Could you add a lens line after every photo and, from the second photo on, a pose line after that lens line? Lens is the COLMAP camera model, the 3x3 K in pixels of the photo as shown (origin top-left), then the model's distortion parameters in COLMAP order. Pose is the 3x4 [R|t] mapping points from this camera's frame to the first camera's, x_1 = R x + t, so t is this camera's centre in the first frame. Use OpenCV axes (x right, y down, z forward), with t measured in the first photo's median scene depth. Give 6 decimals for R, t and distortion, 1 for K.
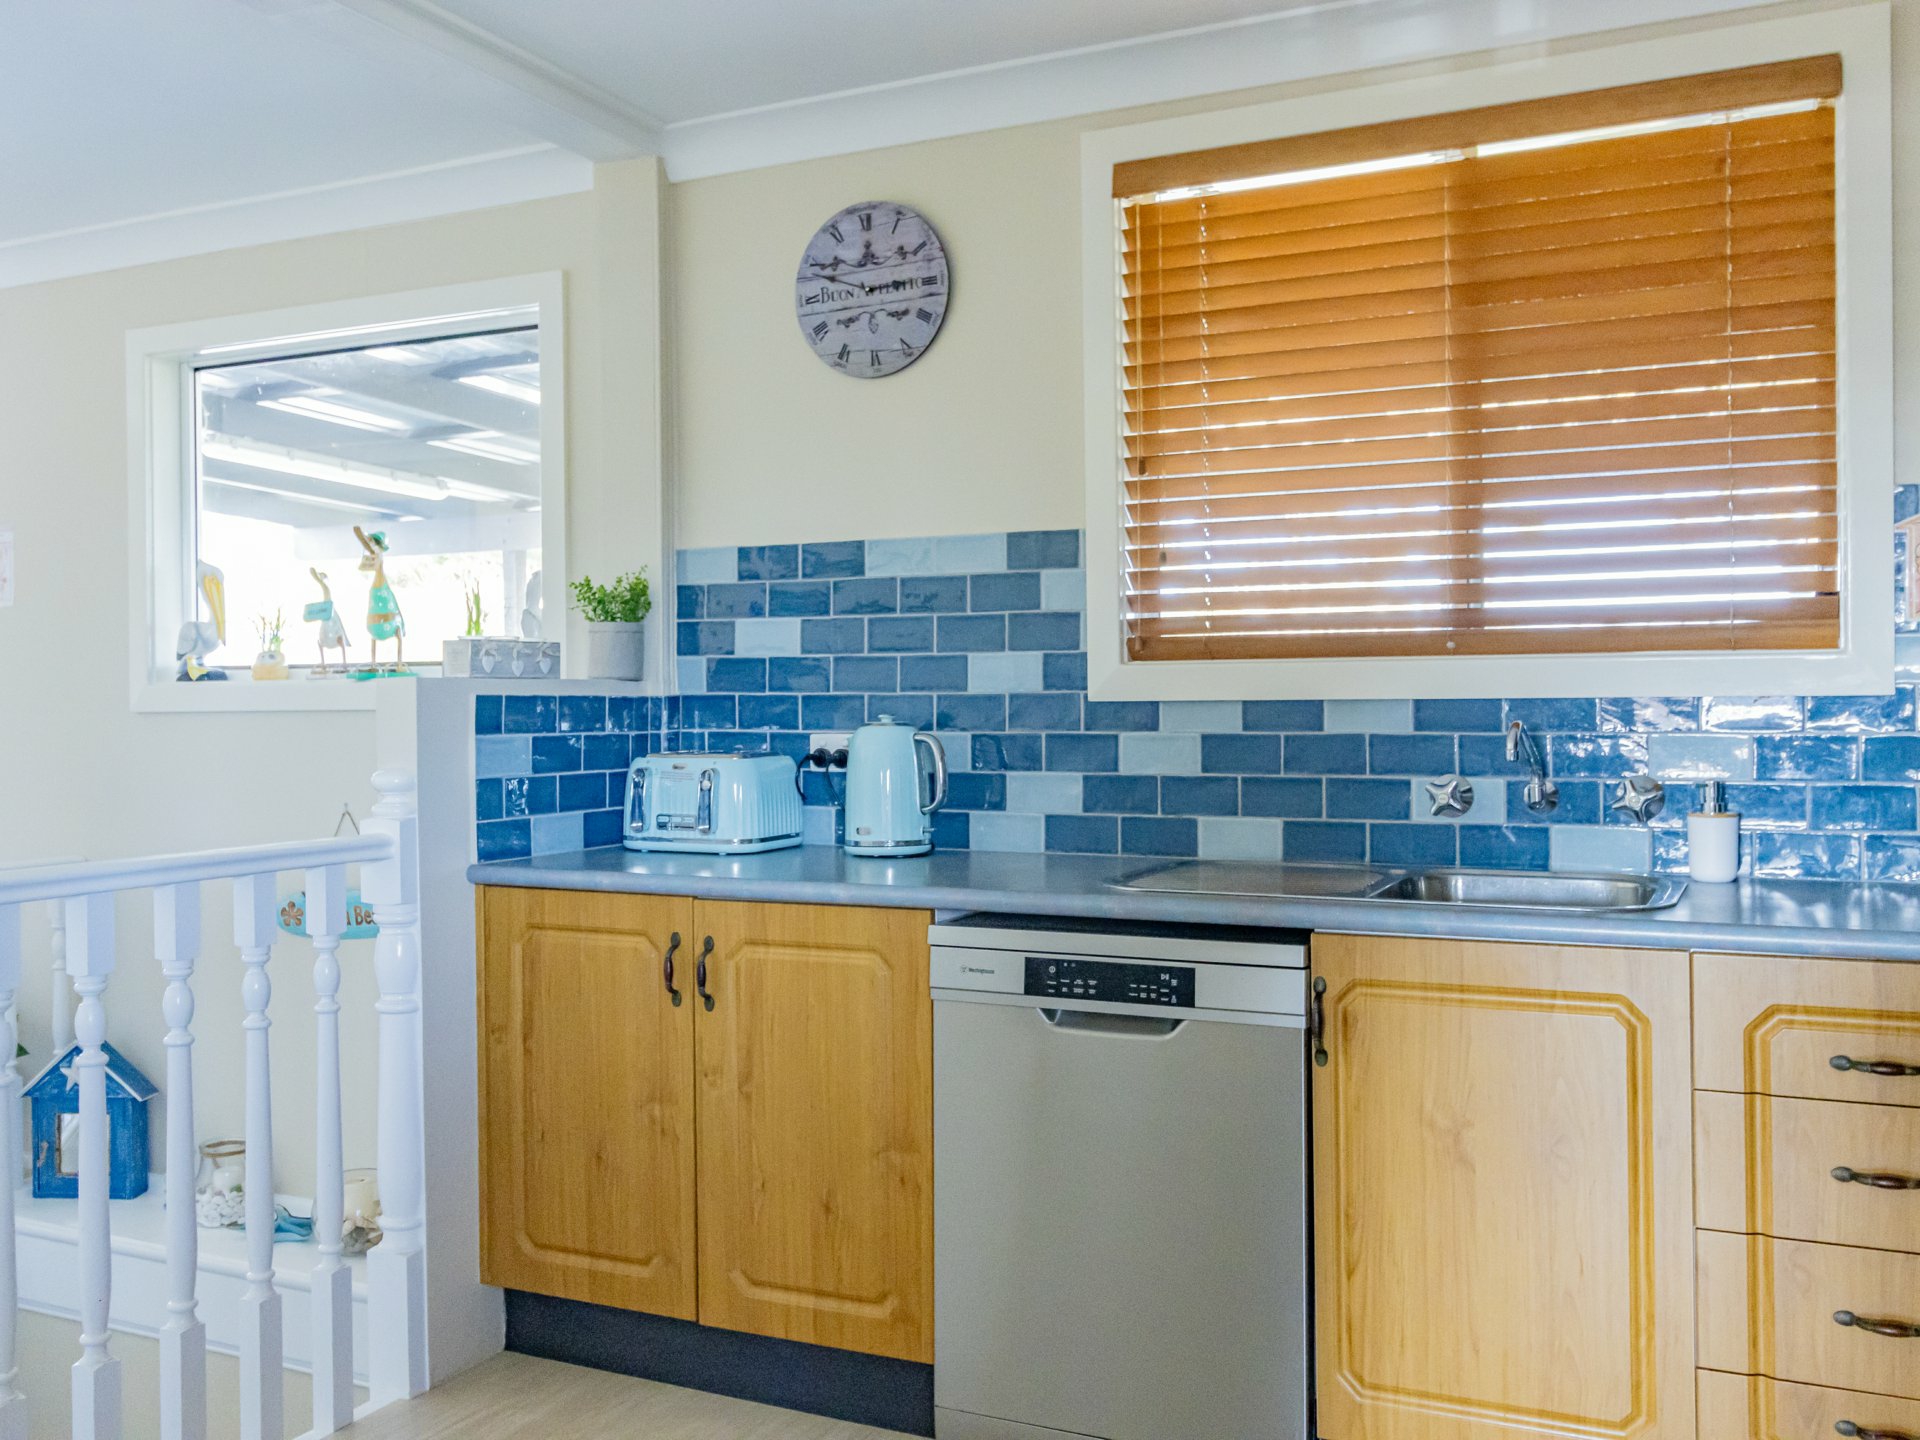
lens RADIAL K [[1577.0, 0, 957.5], [0, 1577.0, 719.1], [0, 0, 1]] dist [0.018530, 0.000301]
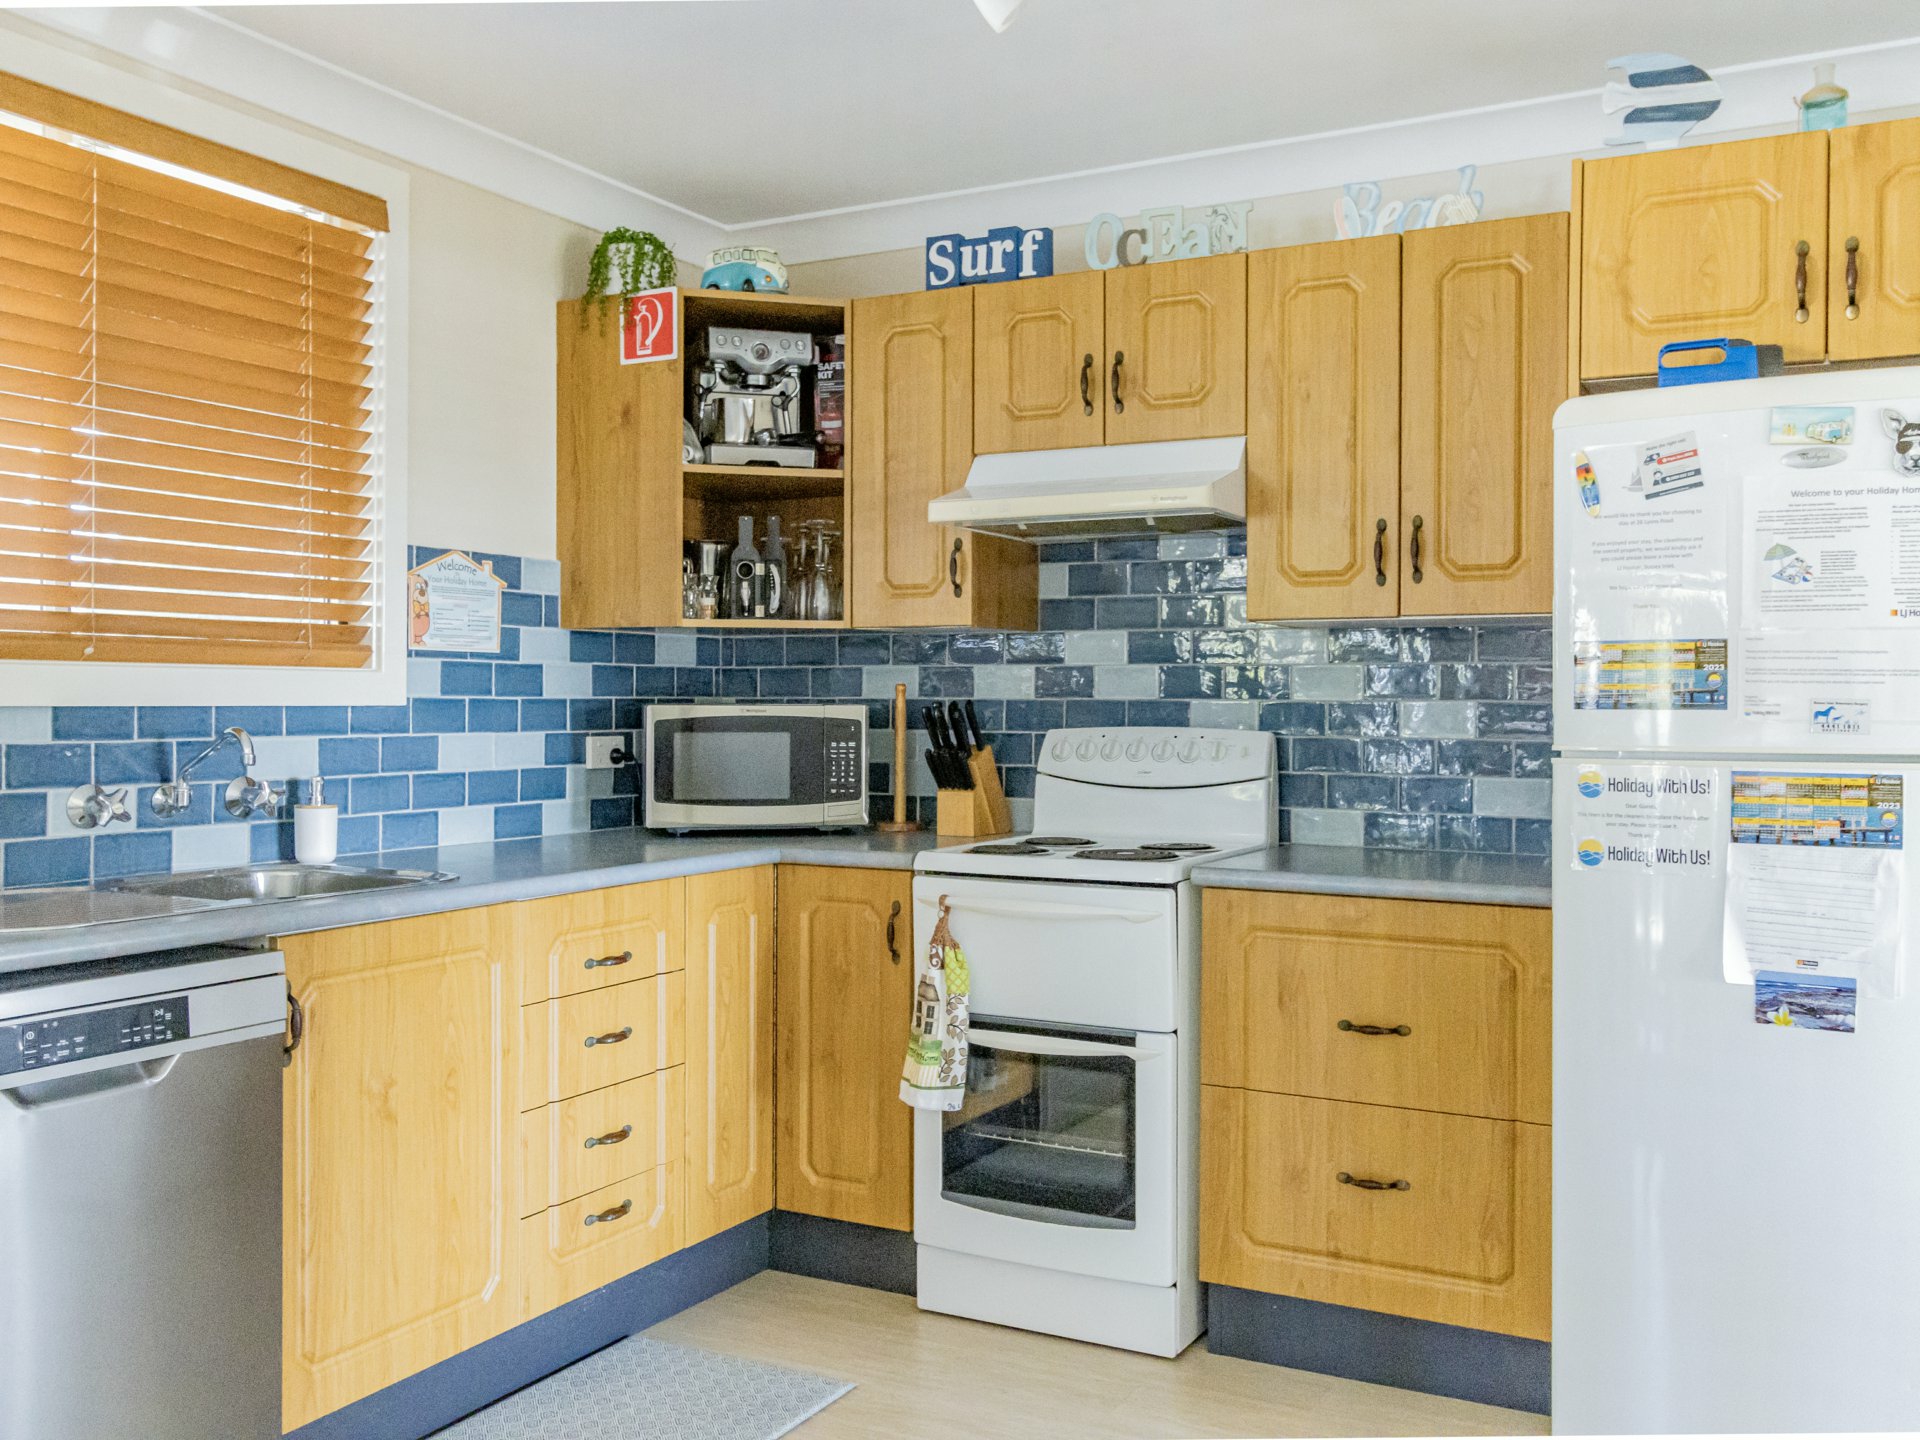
lens RADIAL K [[1702.2, 0, 956.2], [0, 1702.2, 710.1], [0, 0, 1]] dist [-0.006759, 0.007628]
pose [[0.083613, 0.002956, 0.996494, -0.723437], [0.010085, 0.999942, -0.003813, -0.001131], [-0.996447, 0.010369, 0.083578, 0.418550]]
